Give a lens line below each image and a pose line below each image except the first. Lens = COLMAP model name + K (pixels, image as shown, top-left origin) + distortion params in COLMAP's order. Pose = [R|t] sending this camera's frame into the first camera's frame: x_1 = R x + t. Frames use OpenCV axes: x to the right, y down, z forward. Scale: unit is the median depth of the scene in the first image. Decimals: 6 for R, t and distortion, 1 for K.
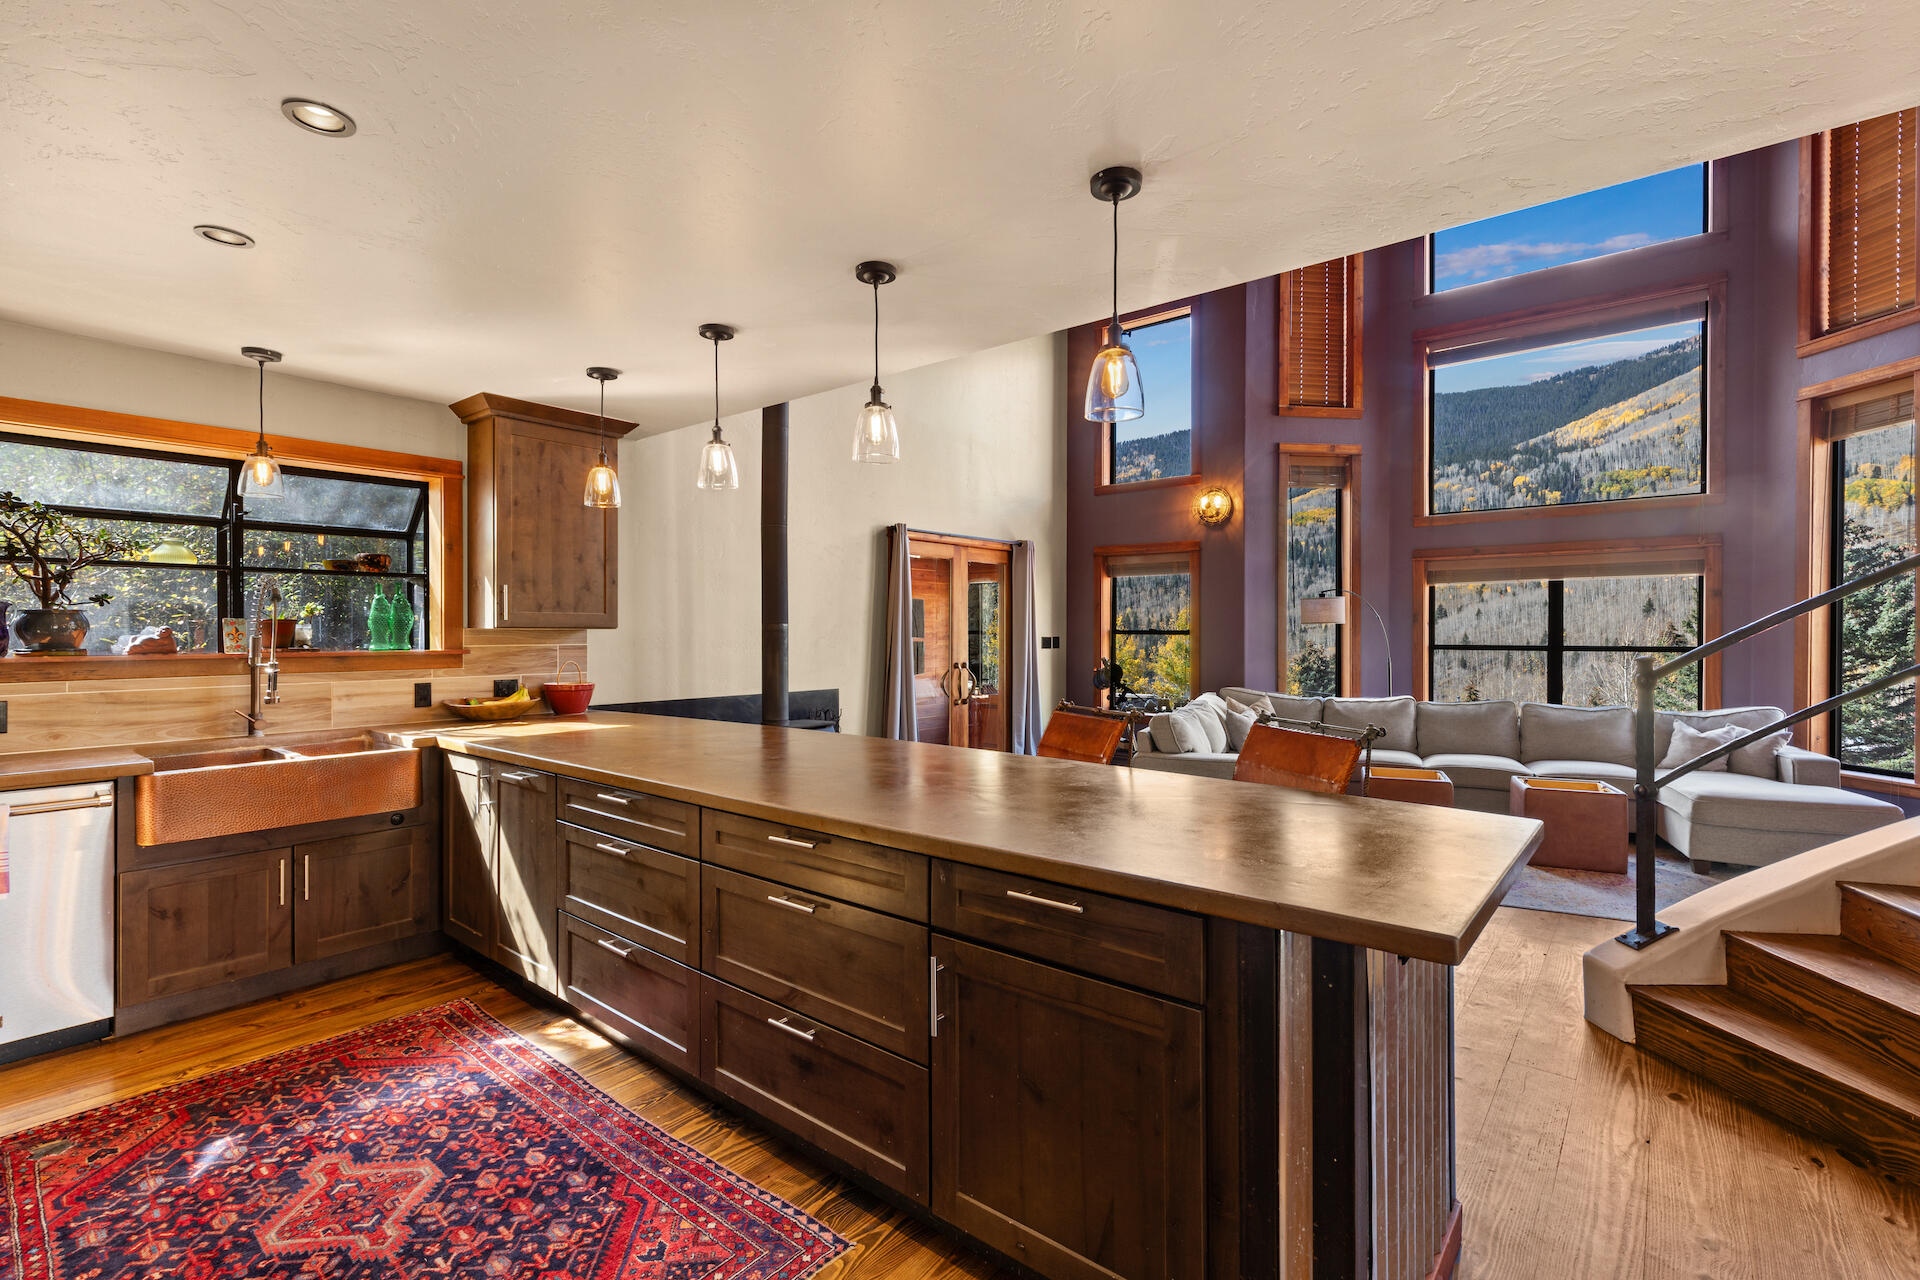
lens RADIAL K [[868.1, 0, 960.0], [0, 868.1, 640.0], [0, 0, 1]] dist [0.005216, 0.000304]
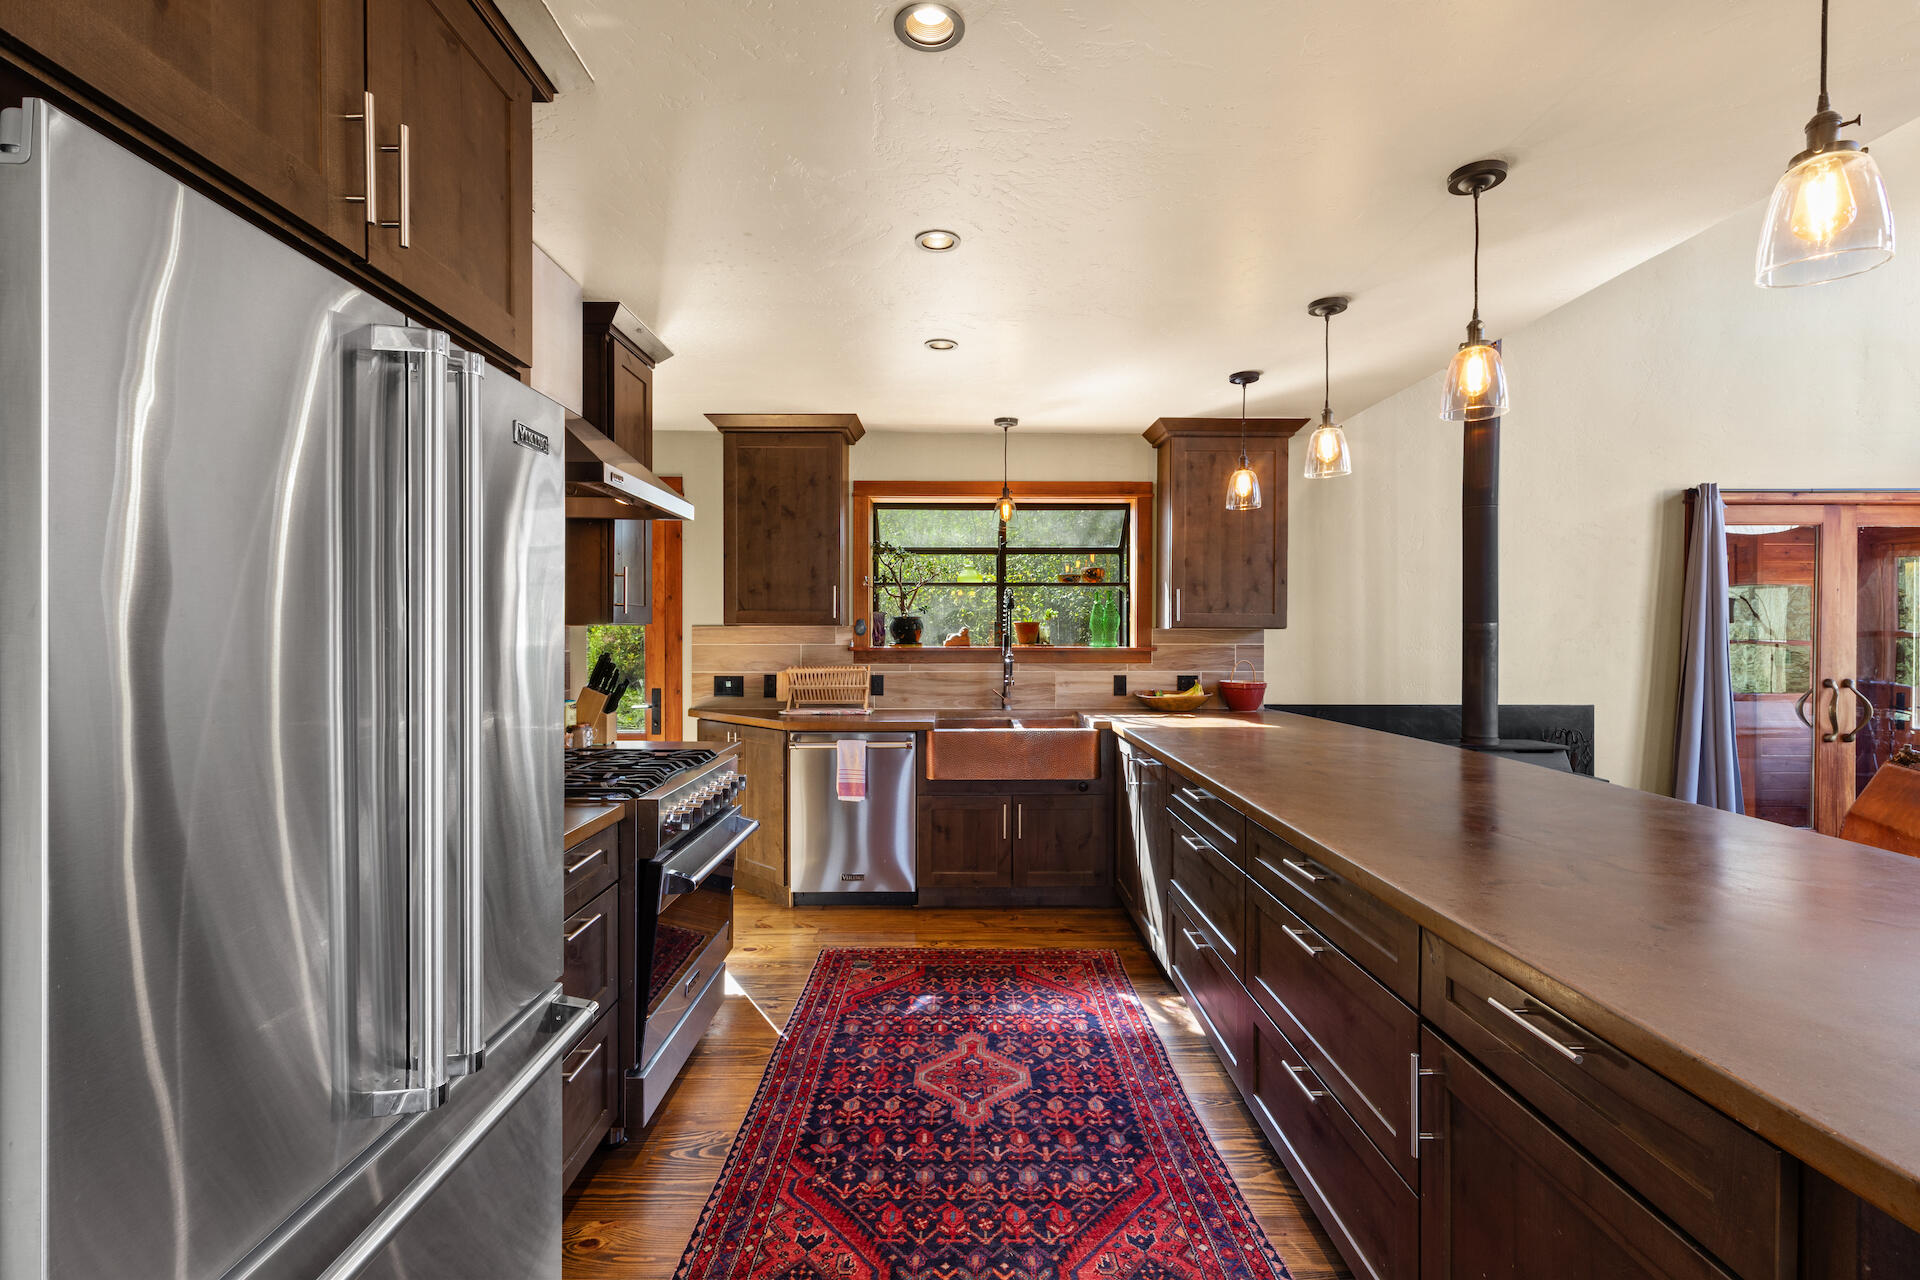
lens RADIAL K [[859.8, 0, 960.0], [0, 859.8, 640.0], [0, 0, 1]] dist [-0.000567, -0.000473]
pose [[0.638178, 0.009777, -0.769827, 0.207780], [-0.009883, 0.999941, 0.004506, -0.001465], [0.769826, 0.004733, 0.638236, 0.141047]]
